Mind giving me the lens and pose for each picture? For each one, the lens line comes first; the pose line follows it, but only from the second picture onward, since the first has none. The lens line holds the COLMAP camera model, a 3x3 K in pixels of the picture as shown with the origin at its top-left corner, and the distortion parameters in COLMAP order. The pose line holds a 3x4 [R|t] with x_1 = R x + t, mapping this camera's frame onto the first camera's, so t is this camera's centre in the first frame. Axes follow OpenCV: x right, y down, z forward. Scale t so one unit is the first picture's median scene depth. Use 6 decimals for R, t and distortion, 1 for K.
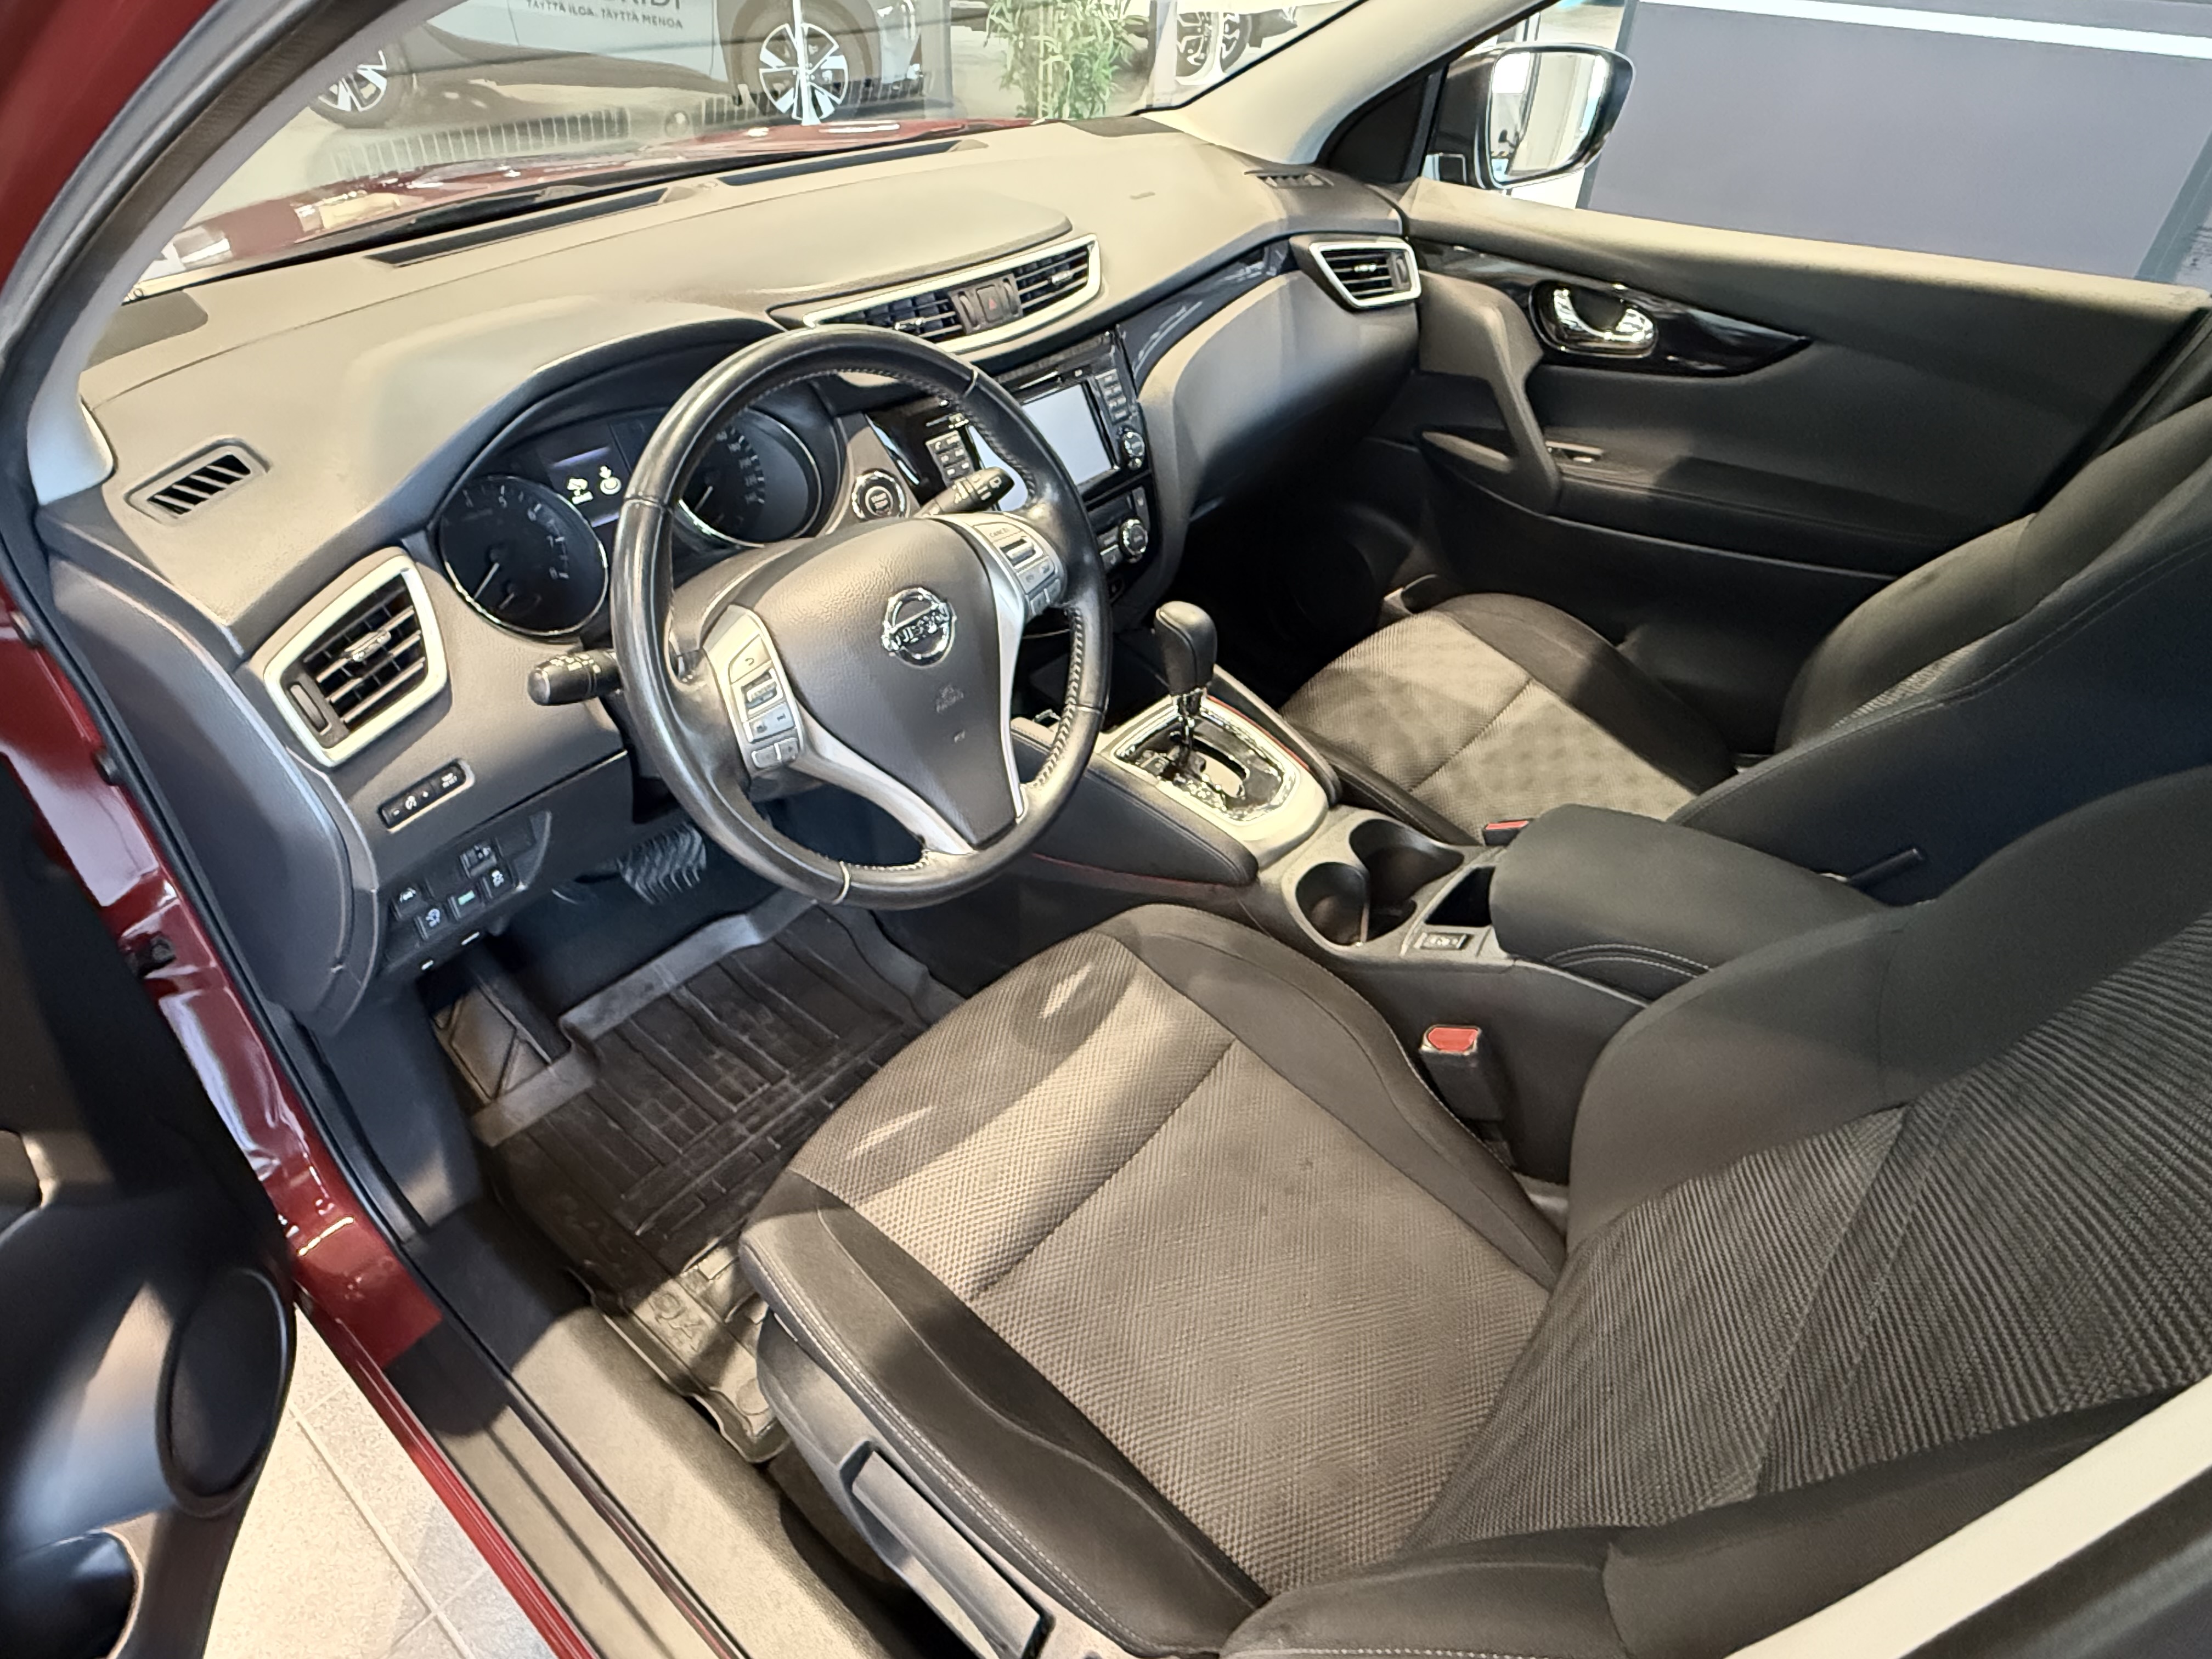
lens RADIAL K [[1231.1, 0, 1096.0], [0, 1231.1, 834.7], [0, 0, 1]] dist [-0.001674, 0.002125]
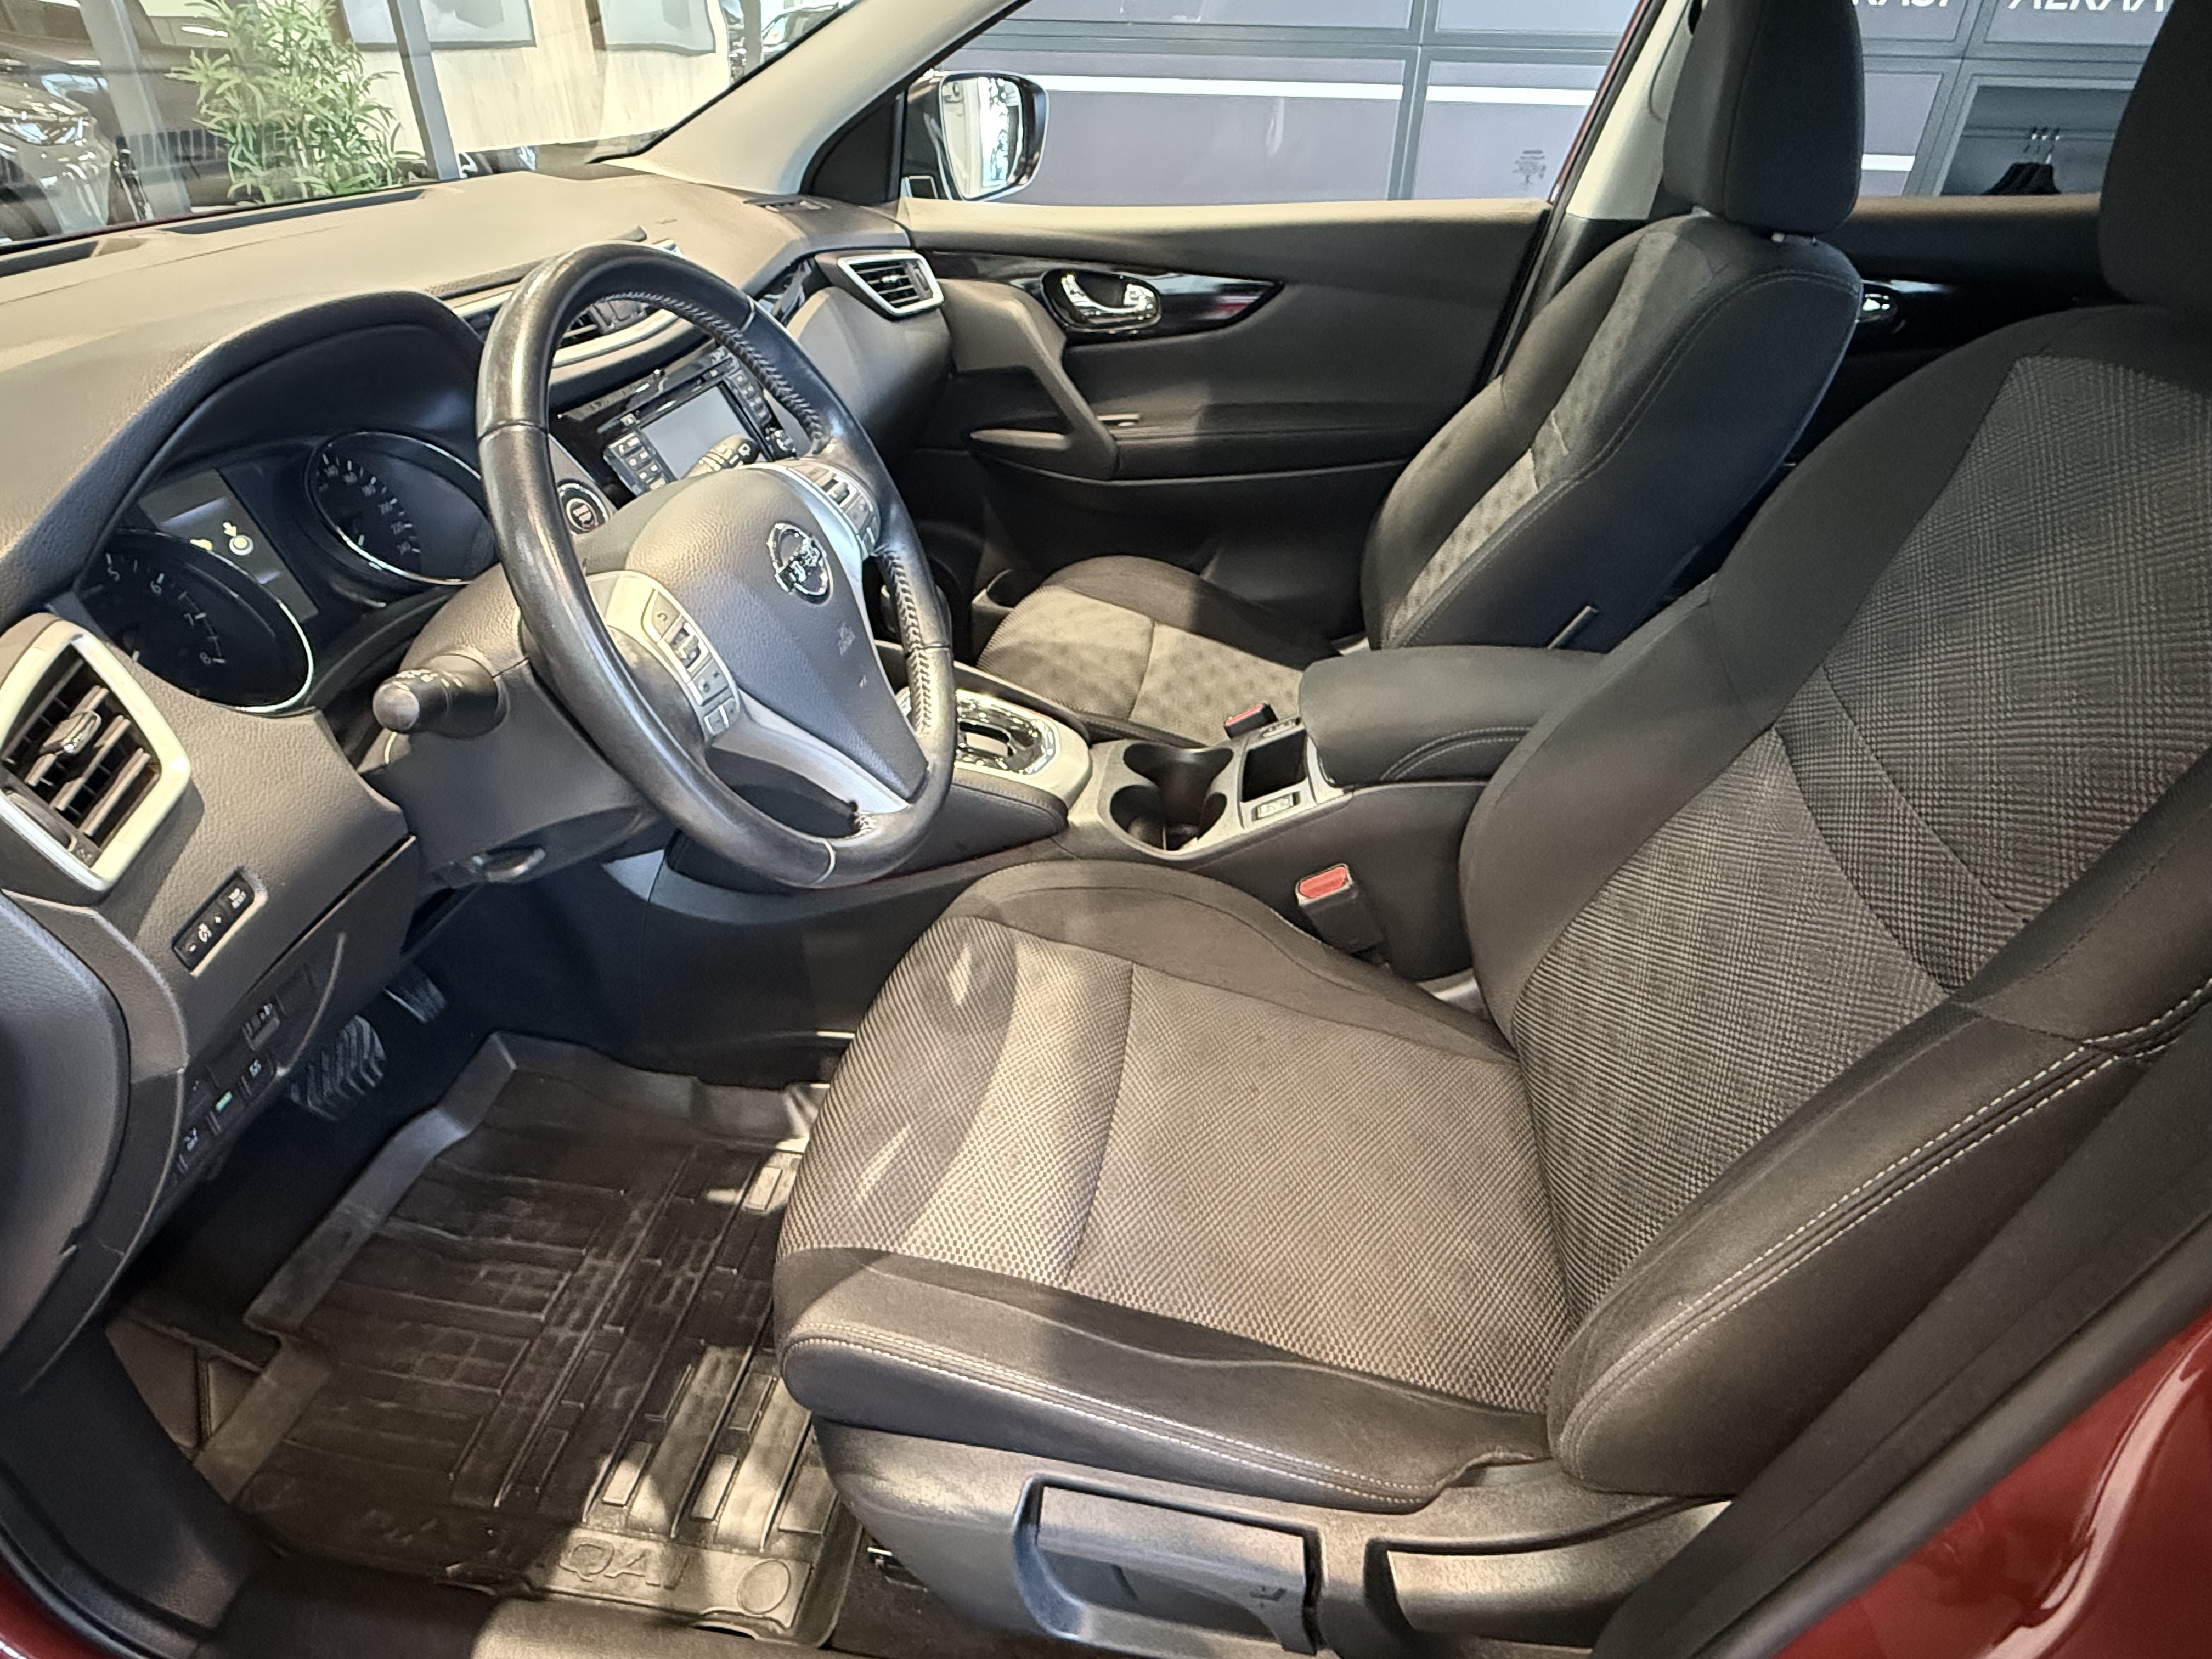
lens RADIAL K [[1231.1, 0, 1099.4], [0, 1231.1, 827.9], [0, 0, 1]] dist [-0.001674, 0.002125]
pose [[0.859362, -0.290820, 0.420618, -0.256925], [0.329539, 0.943916, -0.020646, 0.066691], [-0.391024, 0.156352, 0.907003, 0.092378]]
